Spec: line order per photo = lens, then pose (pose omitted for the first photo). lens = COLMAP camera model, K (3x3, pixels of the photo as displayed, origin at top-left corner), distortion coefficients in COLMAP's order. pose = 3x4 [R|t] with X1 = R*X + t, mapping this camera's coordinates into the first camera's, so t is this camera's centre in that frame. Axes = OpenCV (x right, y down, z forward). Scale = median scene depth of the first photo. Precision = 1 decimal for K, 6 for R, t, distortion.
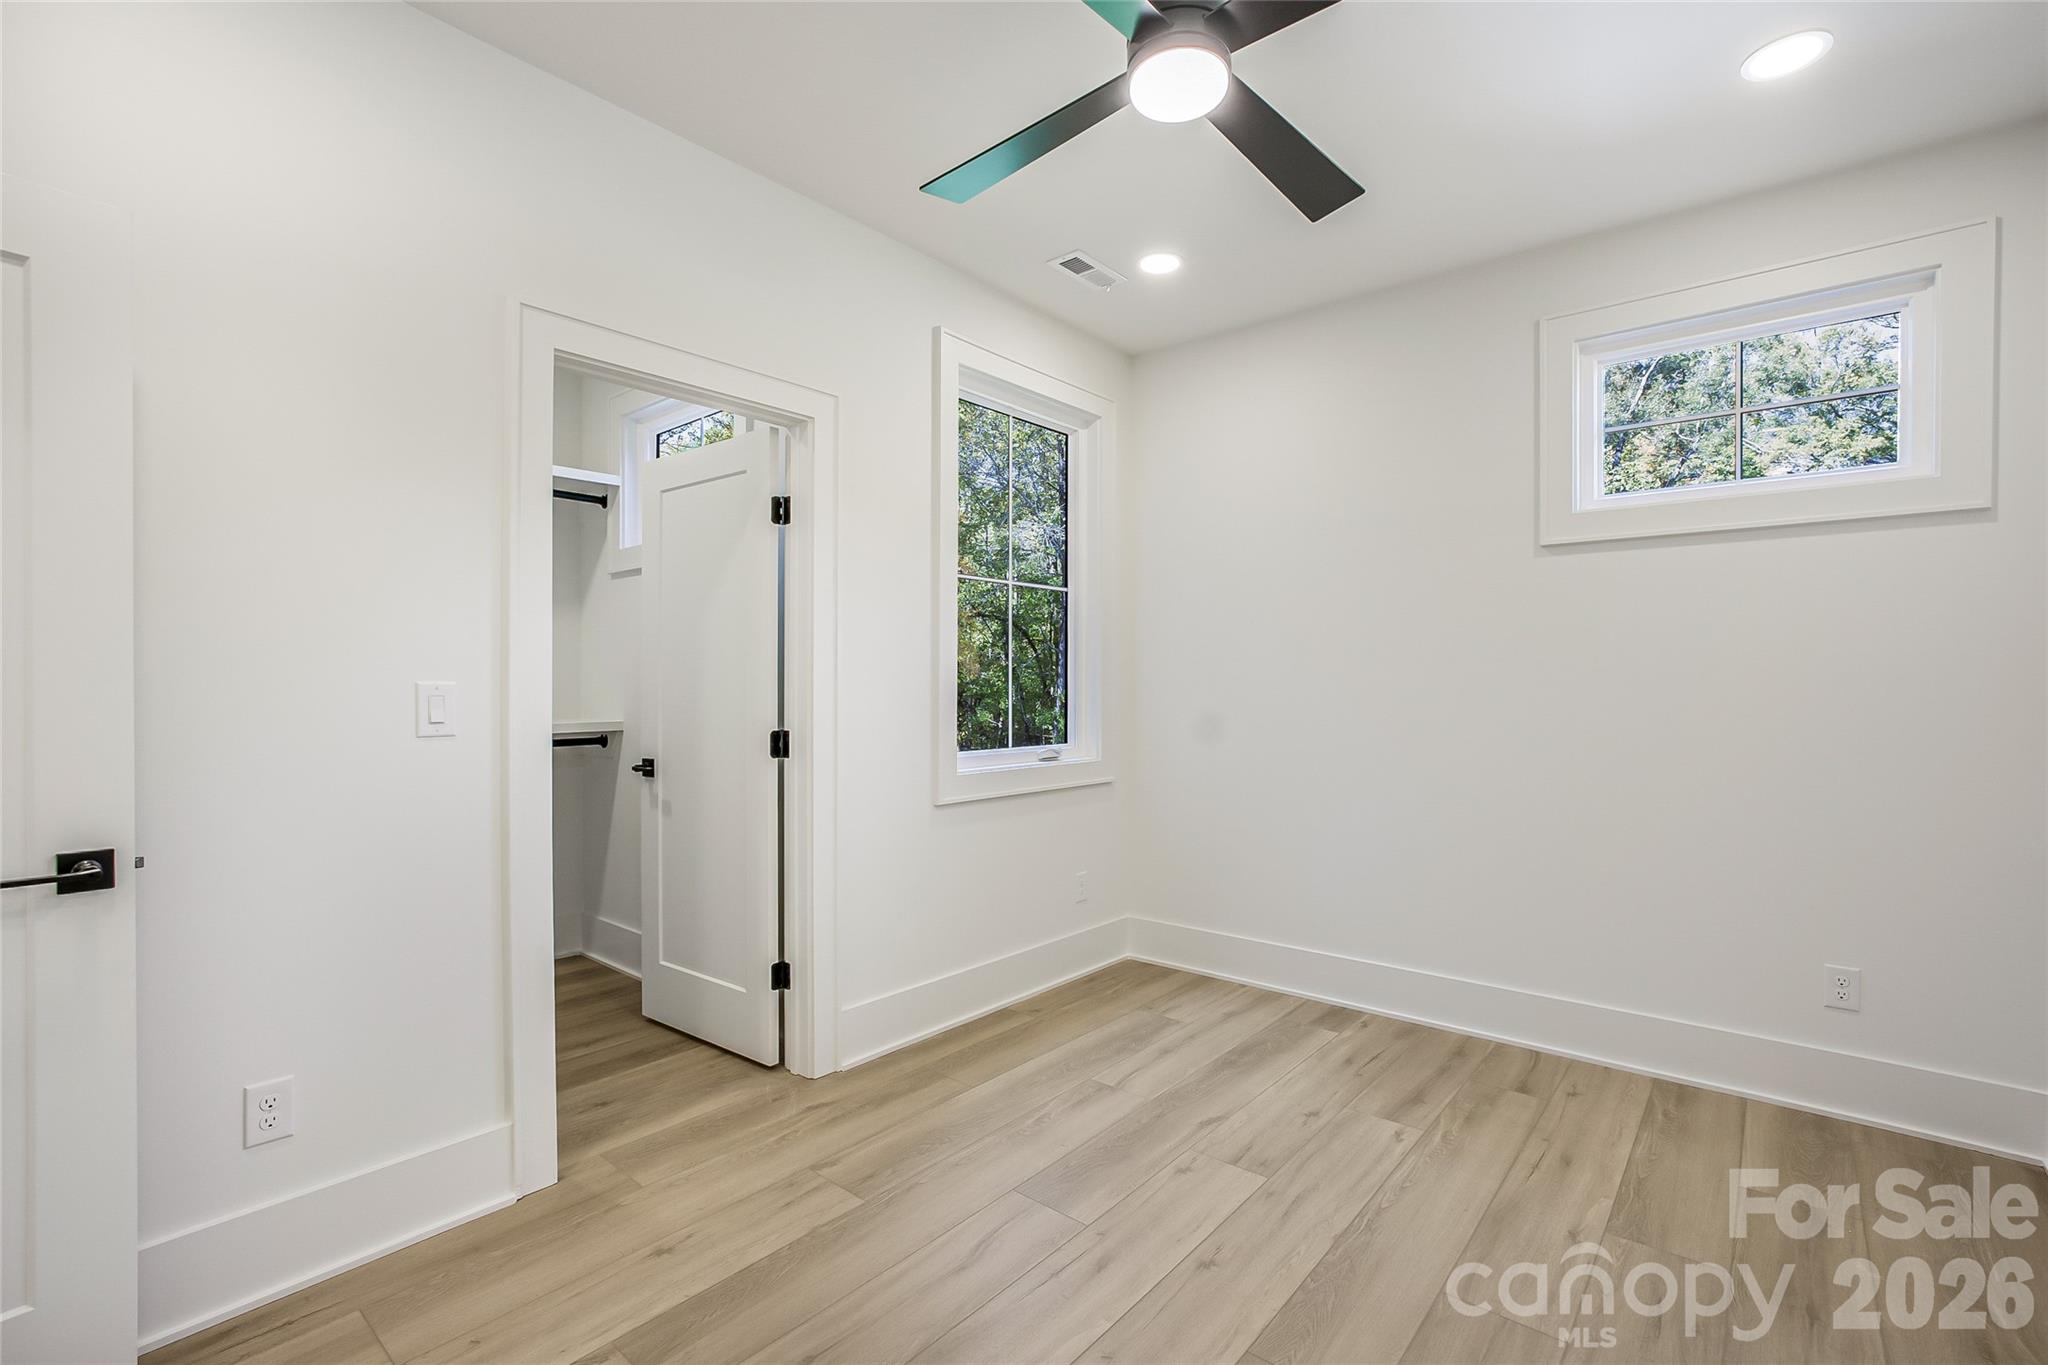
lens RADIAL K [[916.7, 0, 1026.4], [0, 916.7, 695.5], [0, 0, 1]] dist [-0.025627, 0.005262]
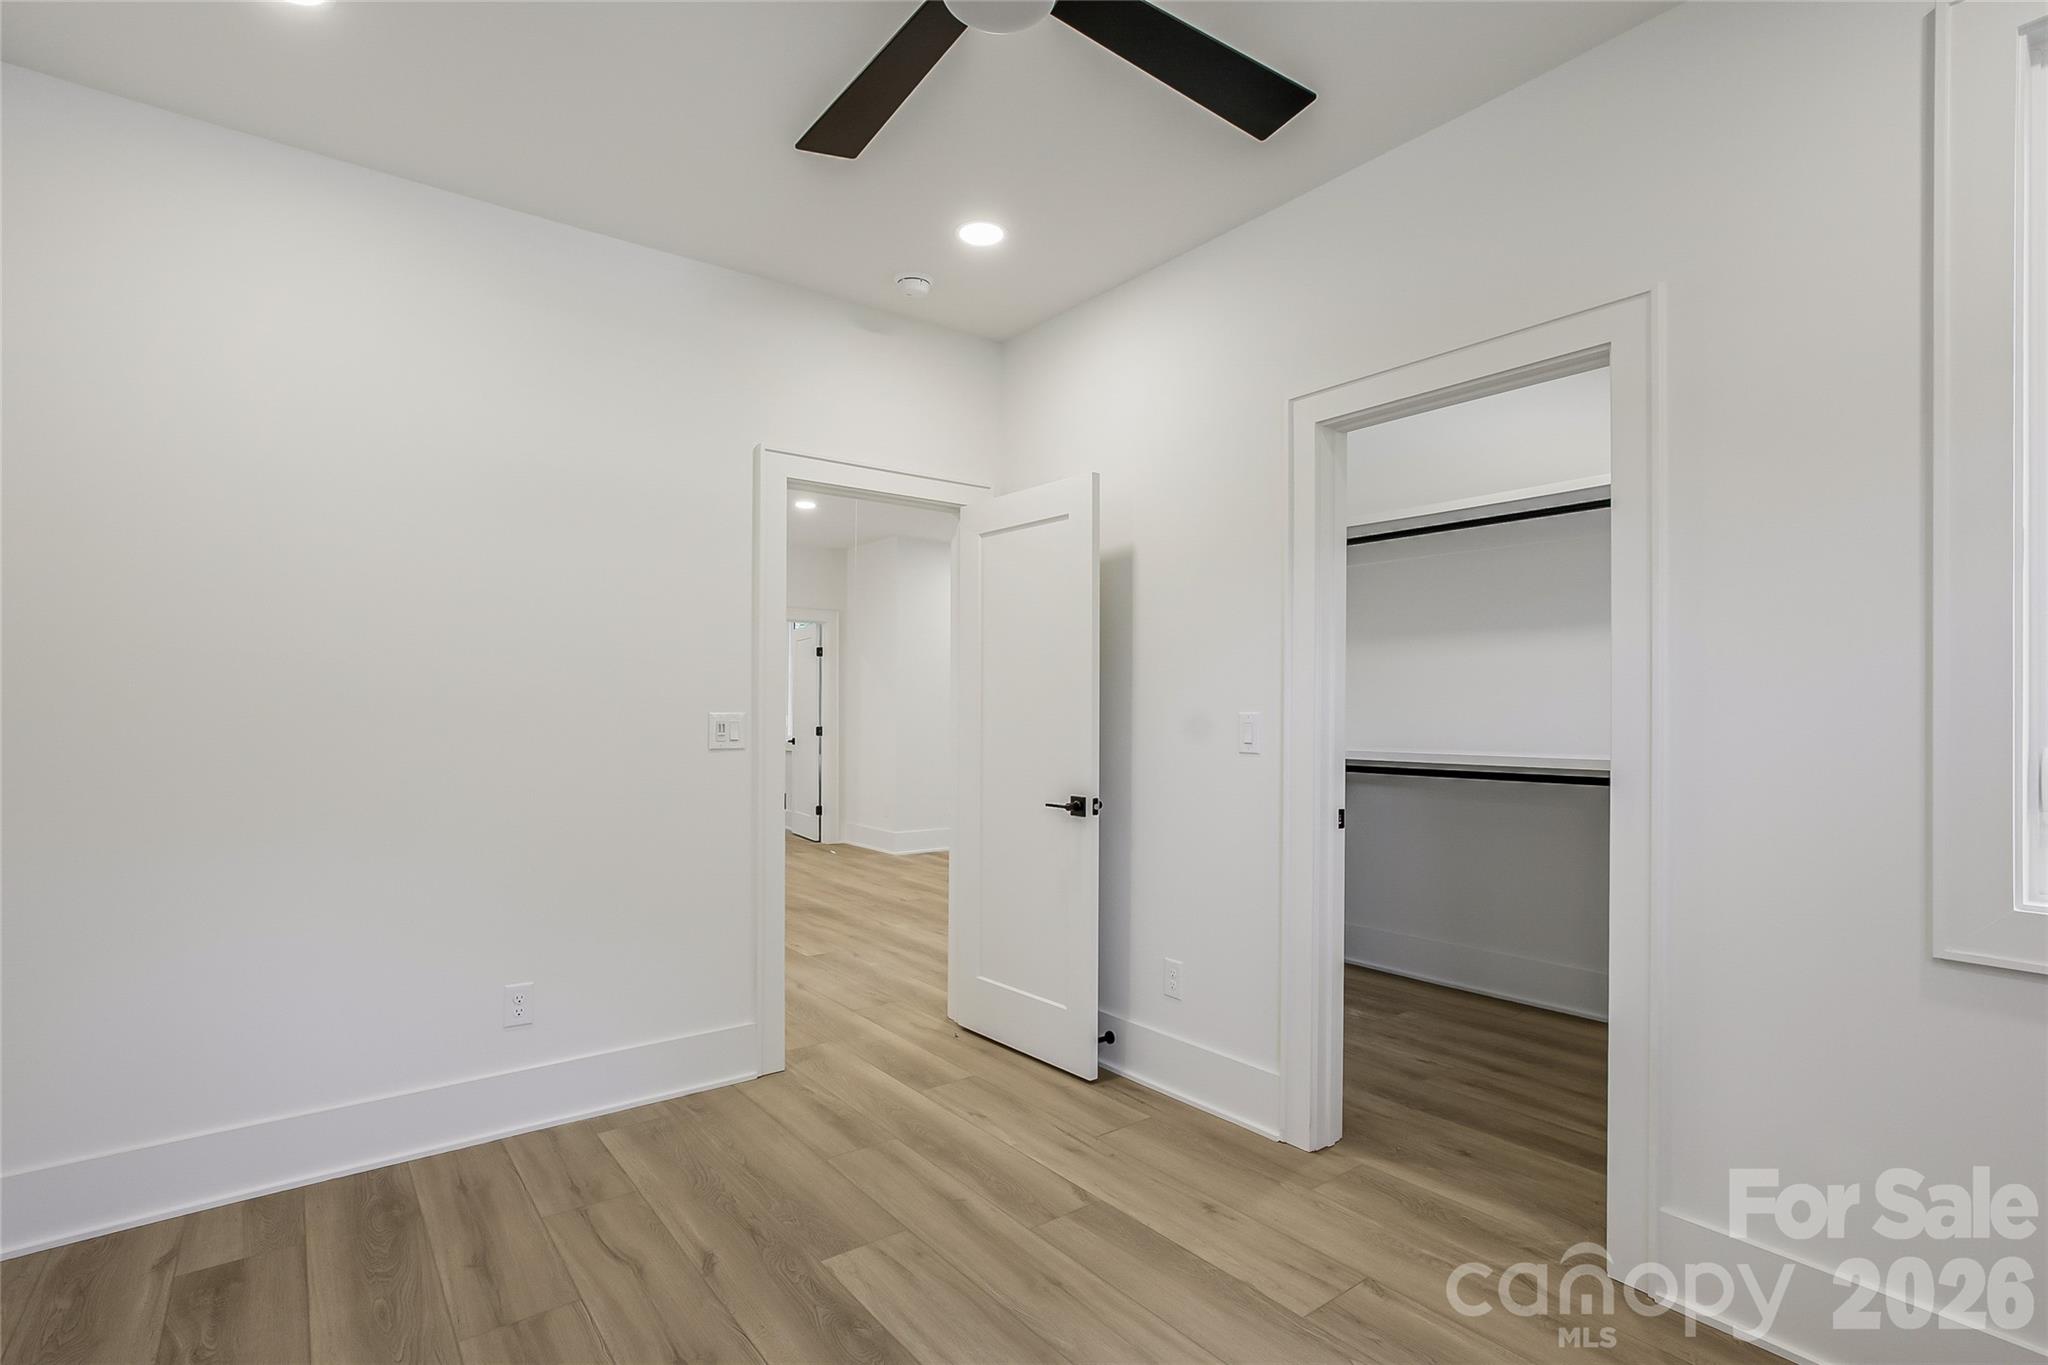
lens RADIAL K [[990.0, 0, 1035.8], [0, 990.0, 687.6], [0, 0, 1]] dist [-0.001649, -0.000316]
pose [[-0.204323, -0.019753, -0.978704, 0.652215], [-0.012092, 0.999771, -0.017654, -0.017703], [0.978829, 0.008227, -0.204515, 0.758395]]
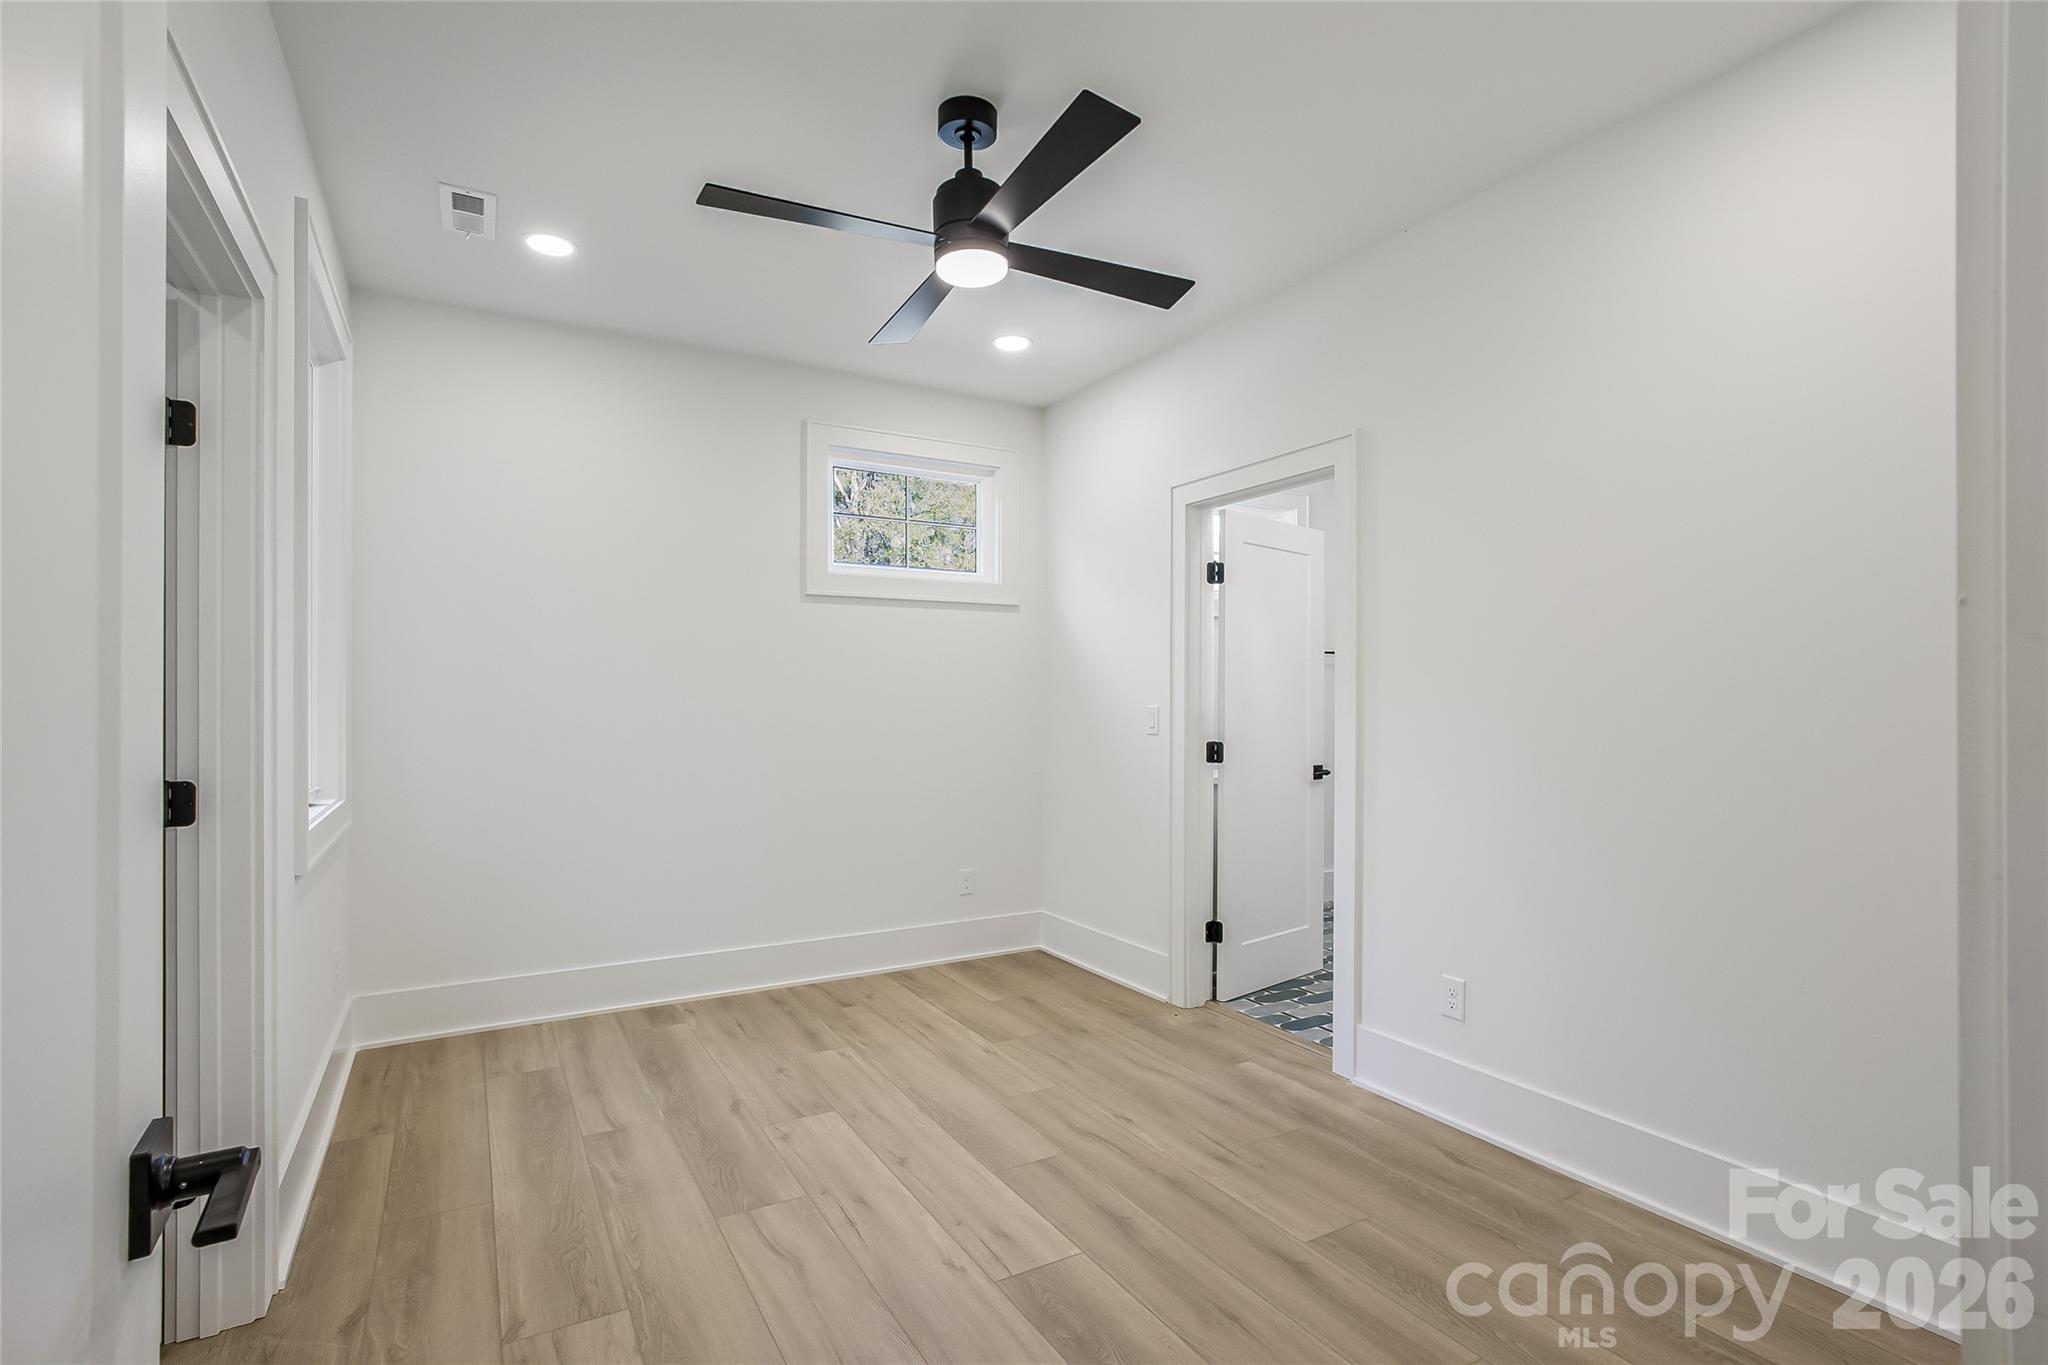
lens RADIAL K [[990.0, 0, 1027.0], [0, 990.0, 687.5], [0, 0, 1]] dist [-0.001649, -0.000316]
pose [[0.335260, 0.007600, 0.942095, -0.757608], [0.007773, 0.999911, -0.010832, -0.015282], [-0.942094, 0.010955, 0.335171, 0.260479]]
